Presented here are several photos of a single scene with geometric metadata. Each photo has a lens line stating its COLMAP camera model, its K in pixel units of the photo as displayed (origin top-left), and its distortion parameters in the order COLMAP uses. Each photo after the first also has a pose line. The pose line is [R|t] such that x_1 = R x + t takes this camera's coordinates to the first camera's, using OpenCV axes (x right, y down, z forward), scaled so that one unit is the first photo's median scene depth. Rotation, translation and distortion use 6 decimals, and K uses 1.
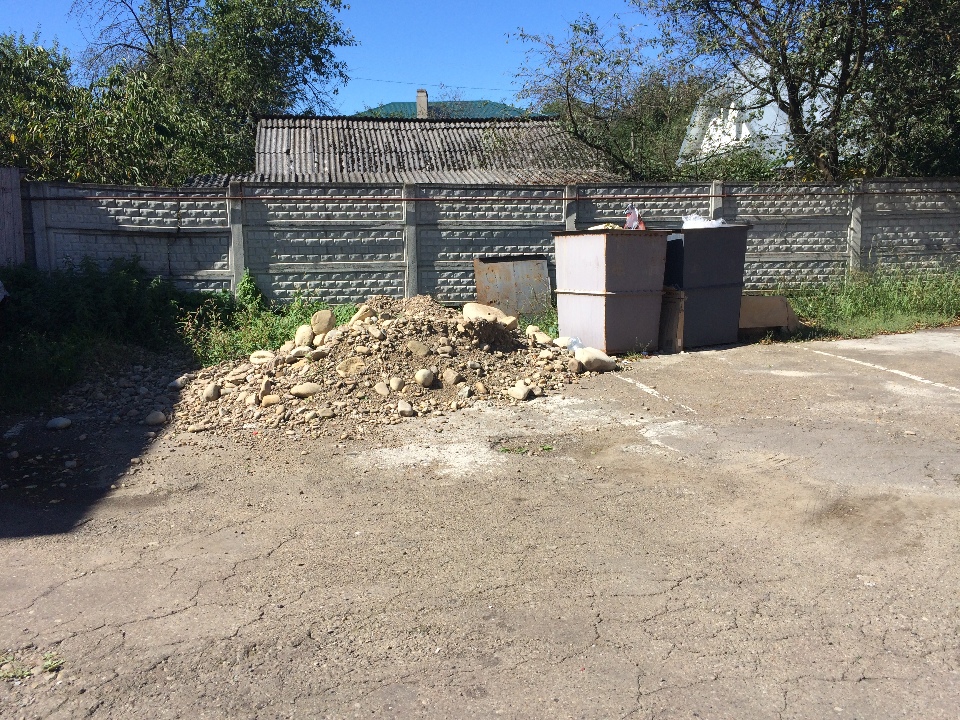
lens RADIAL K [[830.6, 0, 497.4], [0, 830.6, 319.6], [0, 0, 1]] dist [0.073760, -0.135255]
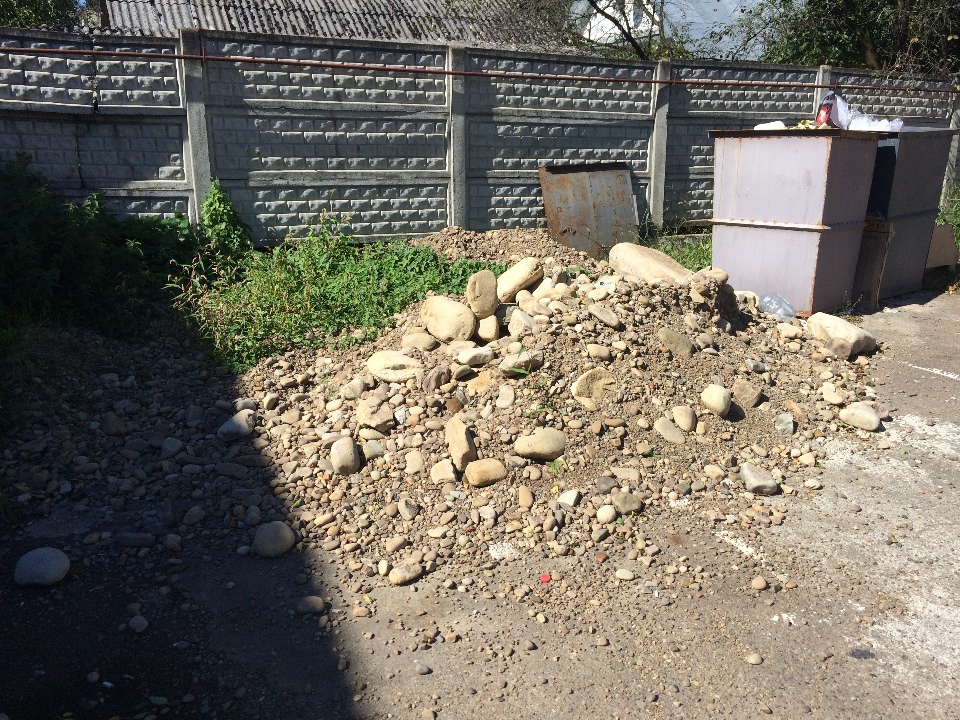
lens RADIAL K [[830.6, 0, 478.8], [0, 830.6, 336.8], [0, 0, 1]] dist [0.073760, -0.135255]
pose [[0.974319, -0.027582, 0.223478, -0.255570], [-0.004845, 0.989672, 0.143269, -0.035750], [-0.225122, -0.140672, 0.964122, 0.355859]]
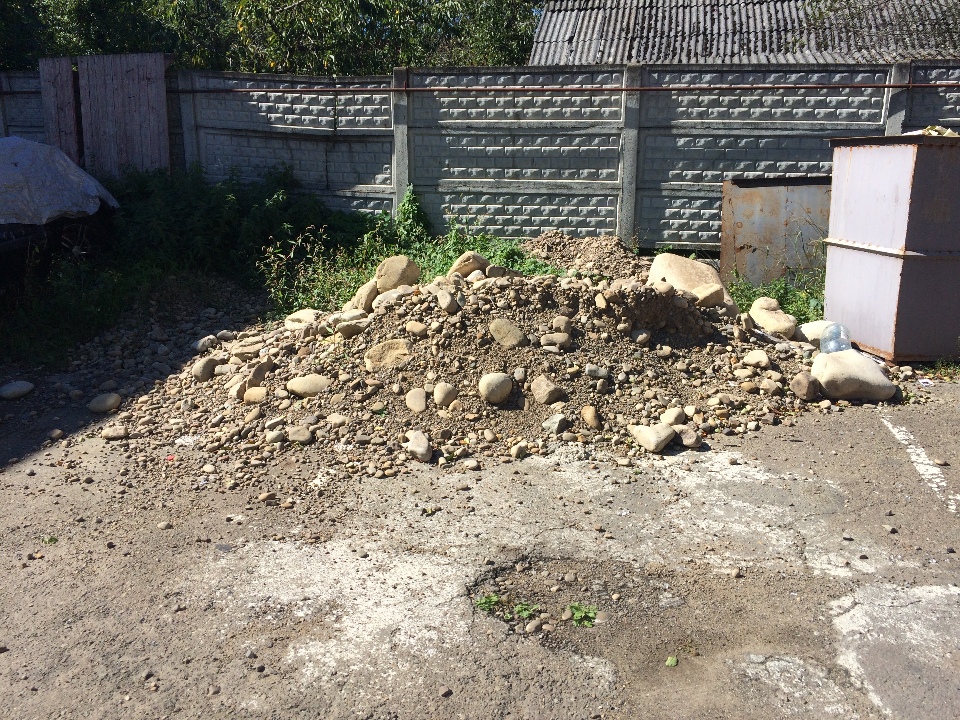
lens RADIAL K [[830.6, 0, 494.9], [0, 830.6, 341.4], [0, 0, 1]] dist [0.073760, -0.135255]
pose [[0.901874, 0.114963, -0.416421, 0.109009], [-0.059729, 0.987866, 0.143364, -0.033253], [0.427850, -0.104424, 0.897798, 0.331428]]
